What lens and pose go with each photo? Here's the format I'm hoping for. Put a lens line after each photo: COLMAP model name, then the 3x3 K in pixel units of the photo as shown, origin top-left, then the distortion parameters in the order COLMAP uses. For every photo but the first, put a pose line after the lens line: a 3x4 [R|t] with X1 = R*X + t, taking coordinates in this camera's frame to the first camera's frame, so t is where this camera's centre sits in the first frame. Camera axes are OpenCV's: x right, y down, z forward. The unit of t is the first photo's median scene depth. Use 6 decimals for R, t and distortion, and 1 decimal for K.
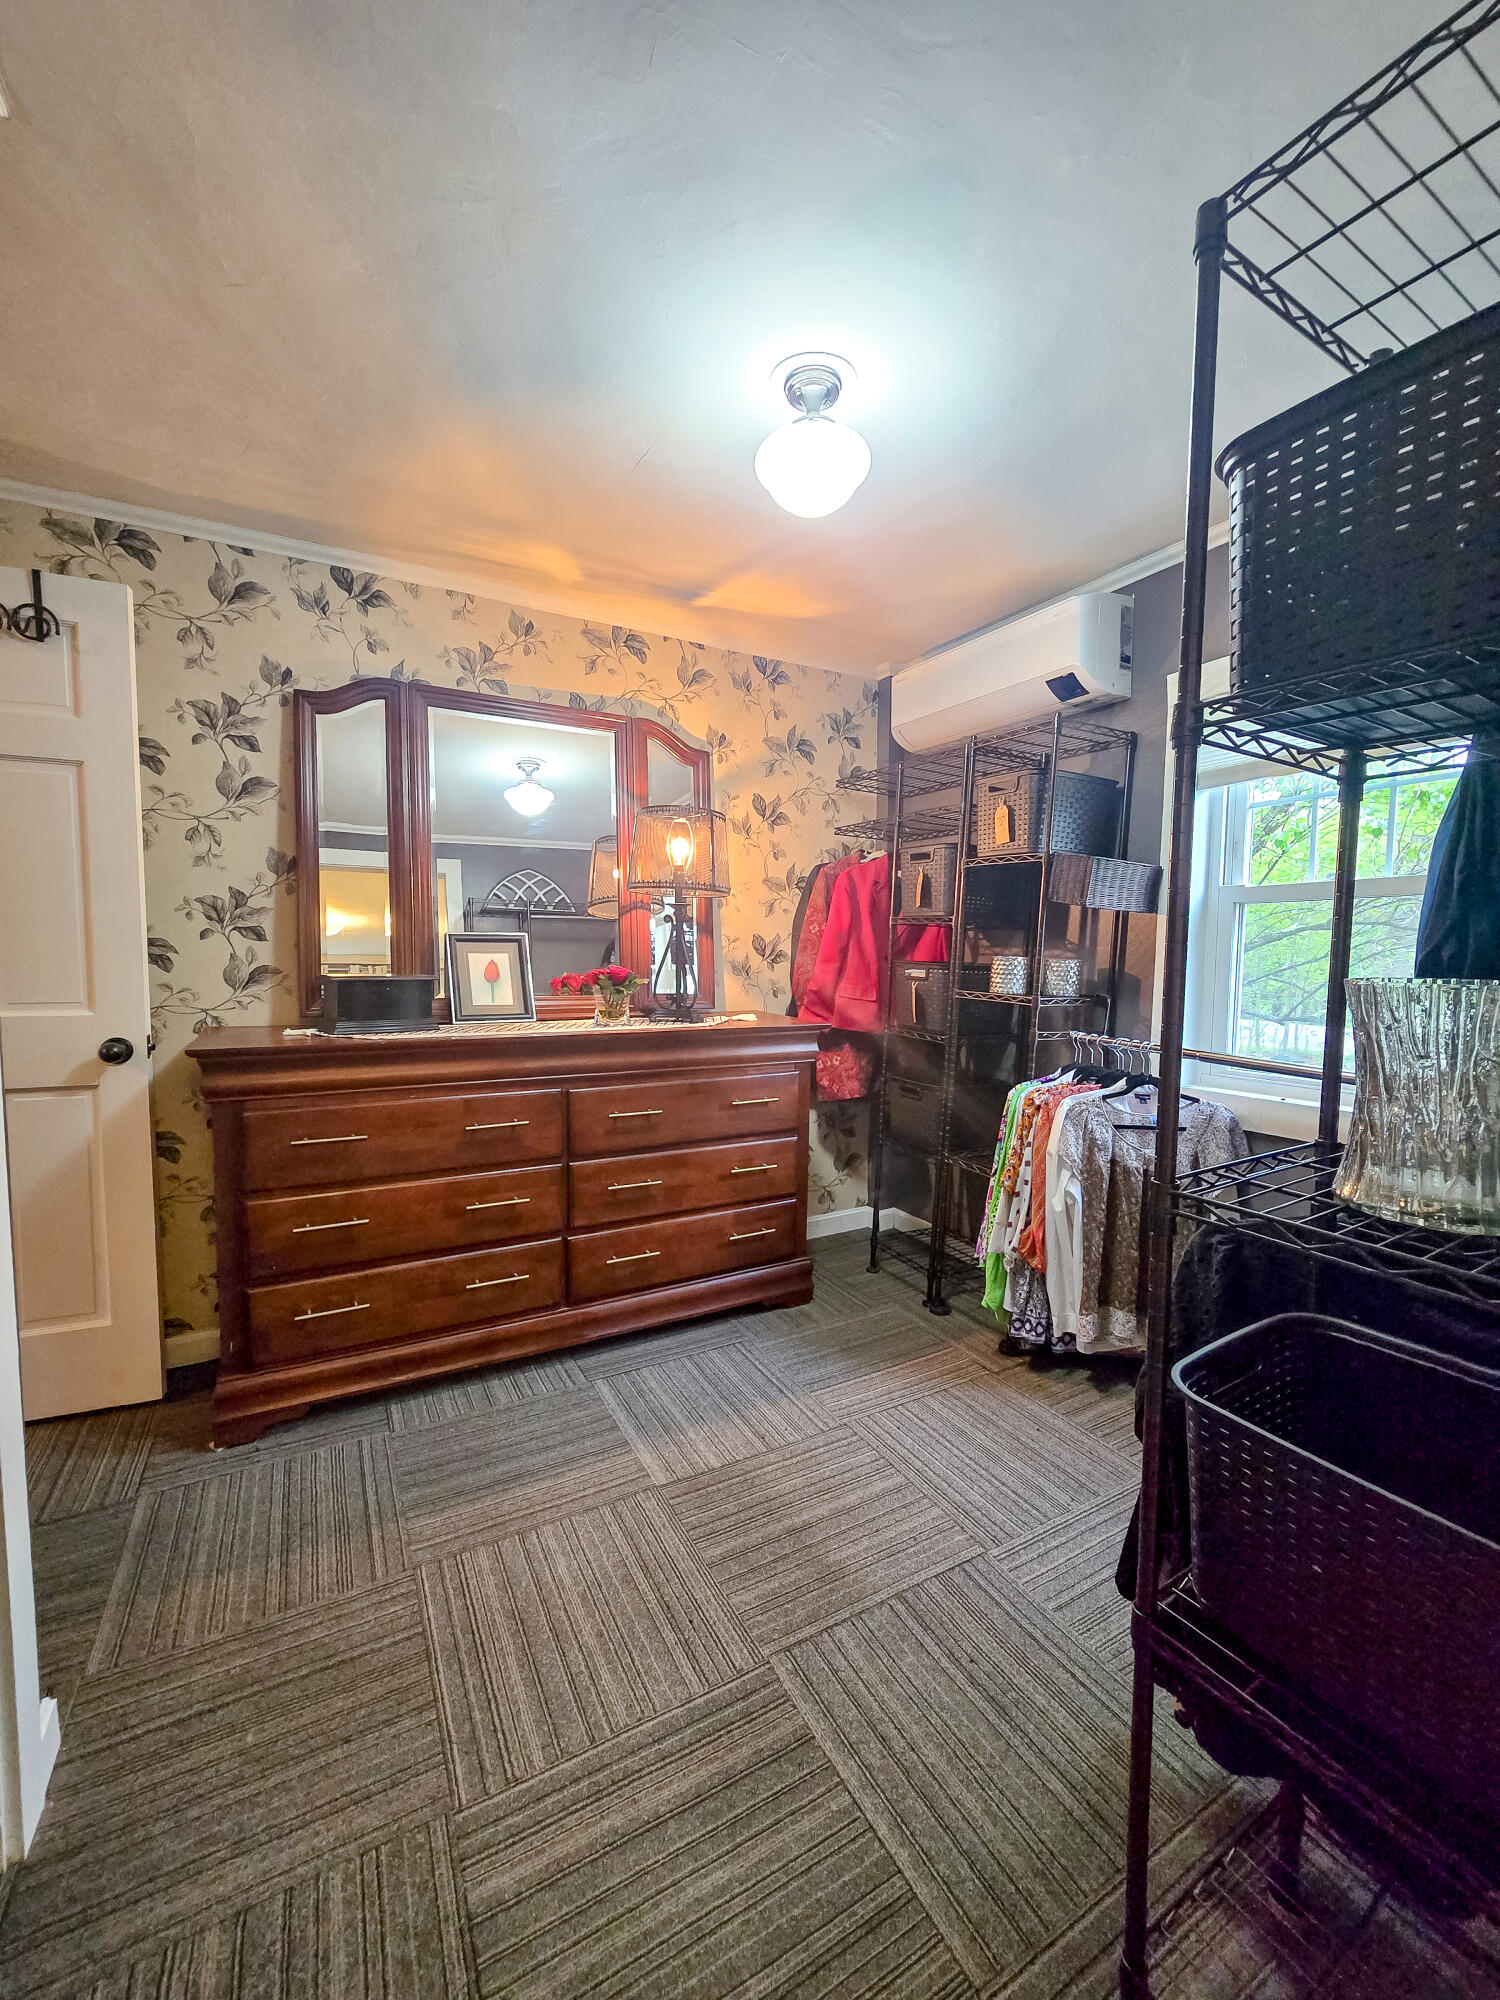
lens RADIAL K [[803.9, 0, 761.0], [0, 803.9, 1006.8], [0, 0, 1]] dist [-0.003445, -0.000251]
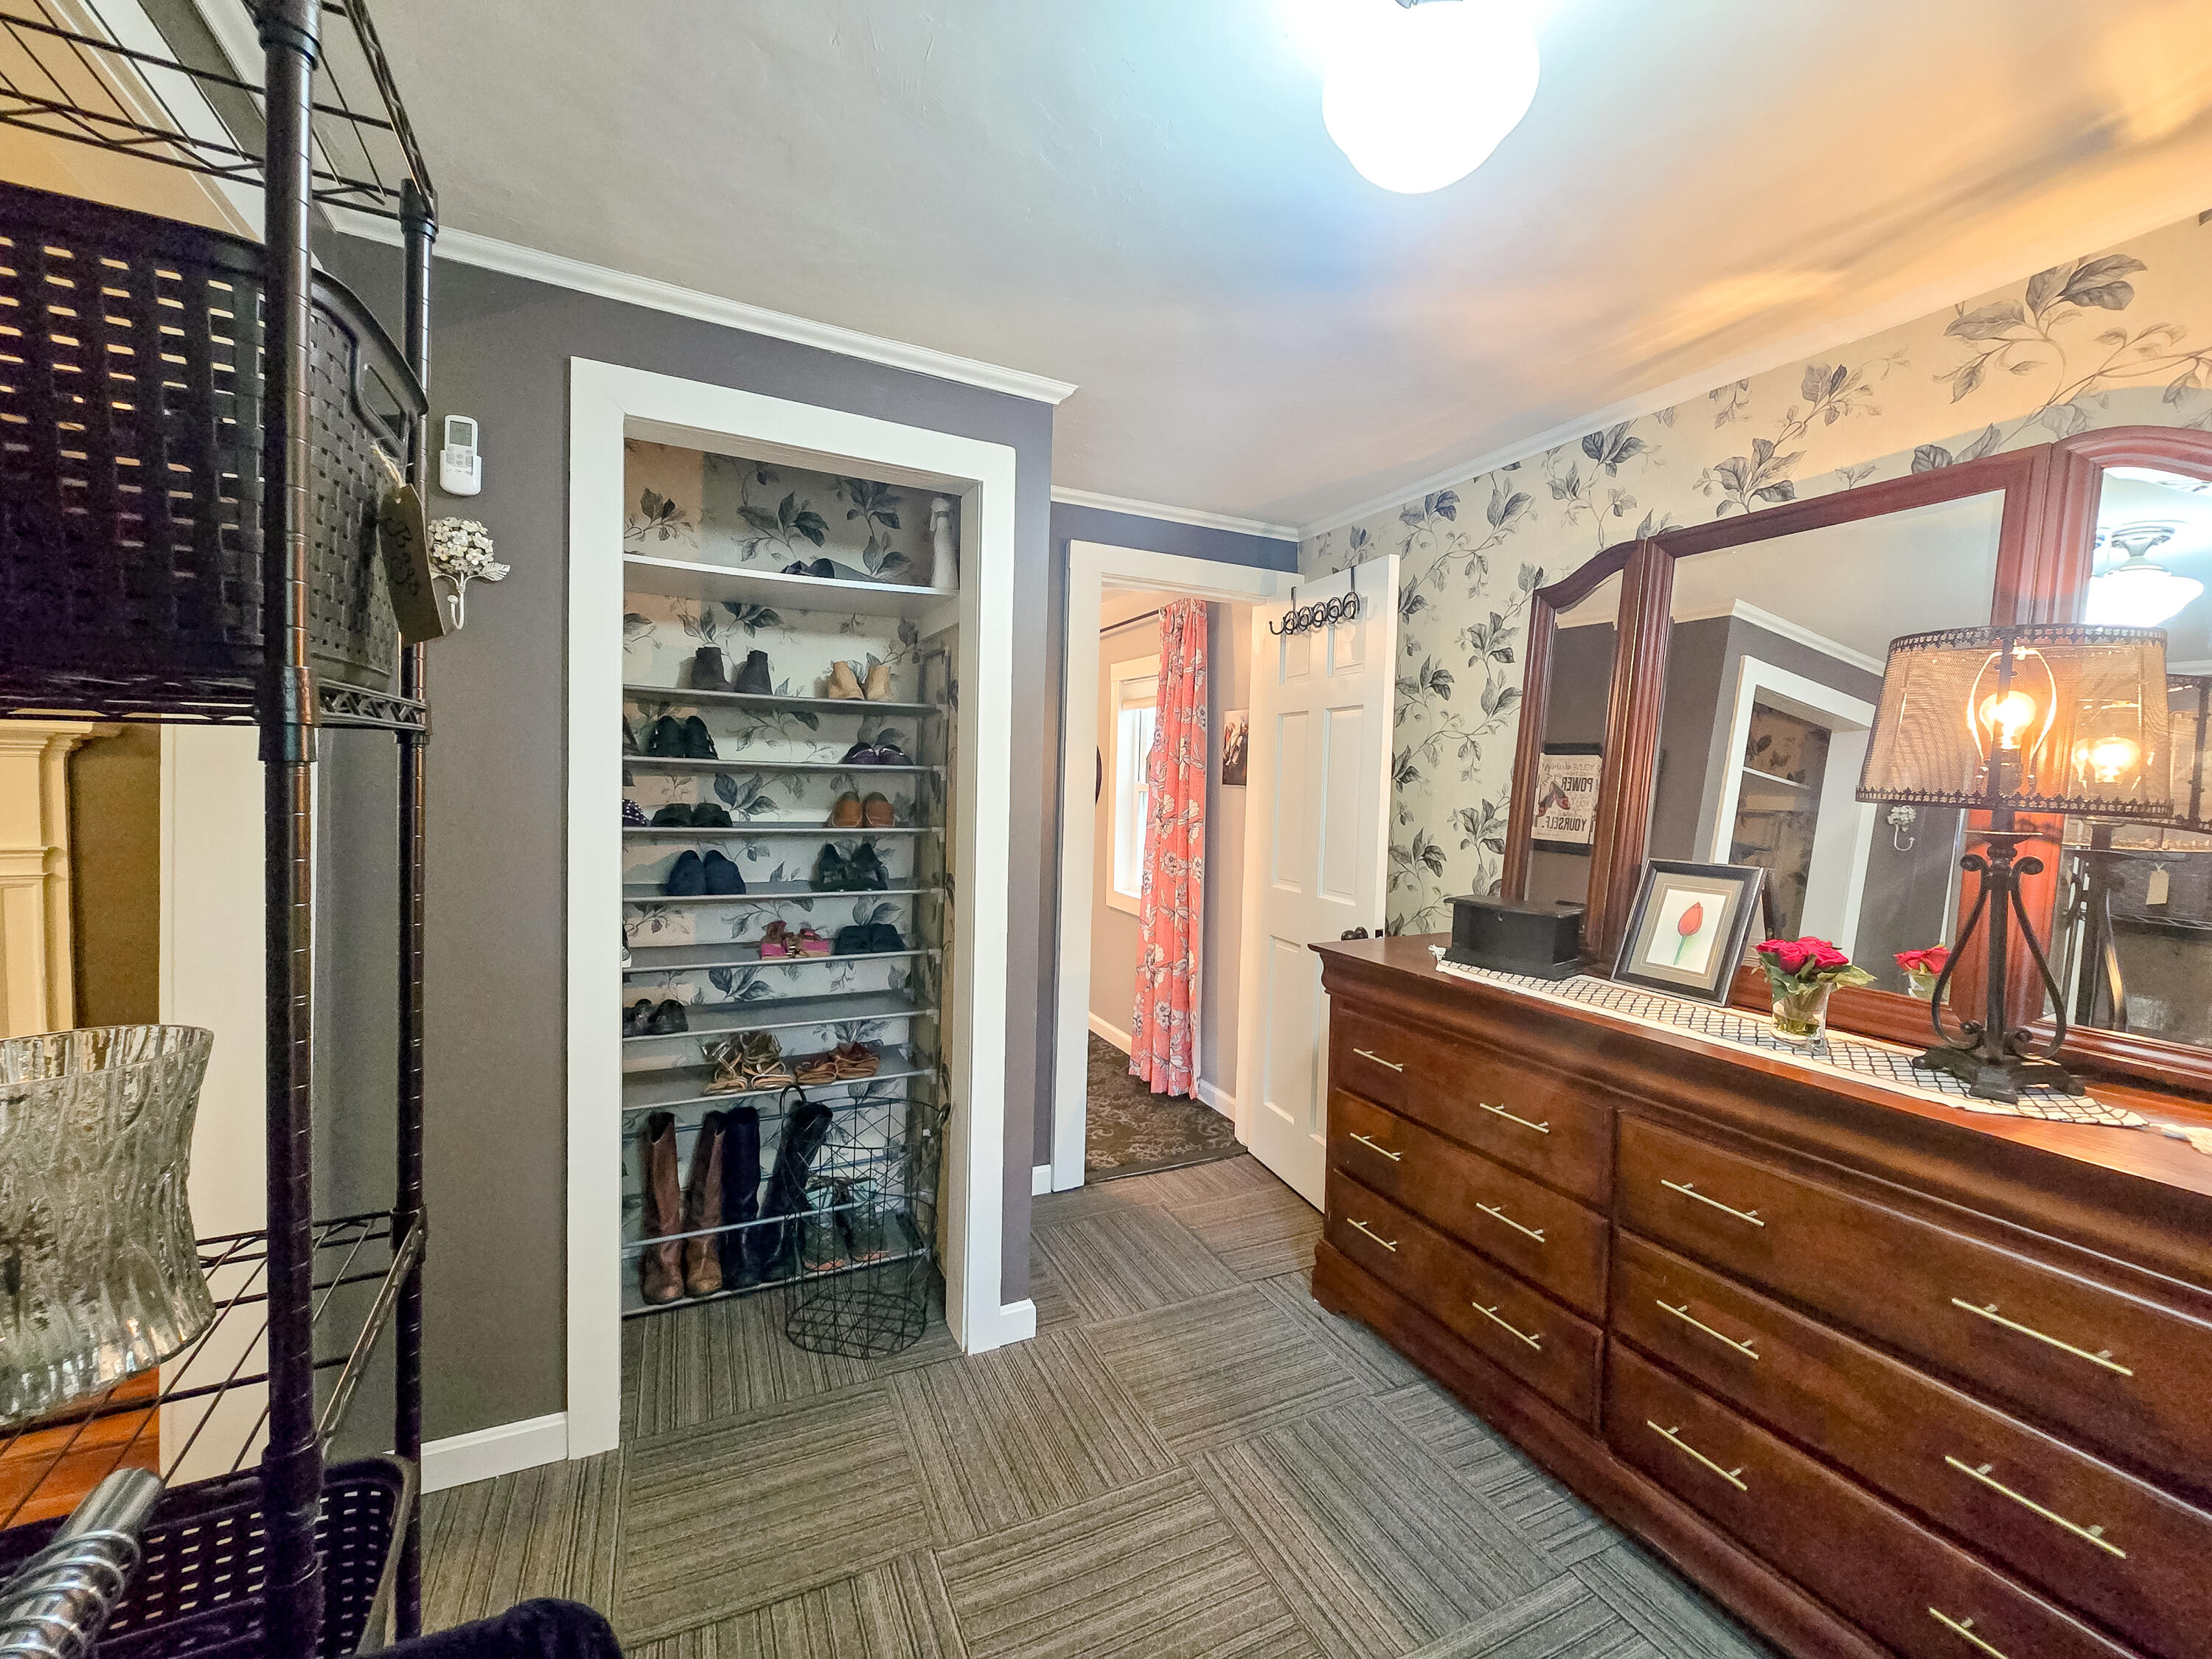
lens RADIAL K [[915.9, 0, 1105.5], [0, 915.9, 814.8], [0, 0, 1]] dist [-0.002817, 0.001408]
pose [[-0.067222, 0.022752, -0.997479, 0.497426], [-0.106352, 0.993881, 0.029837, -0.107573], [0.992054, 0.108089, -0.064390, 0.568736]]
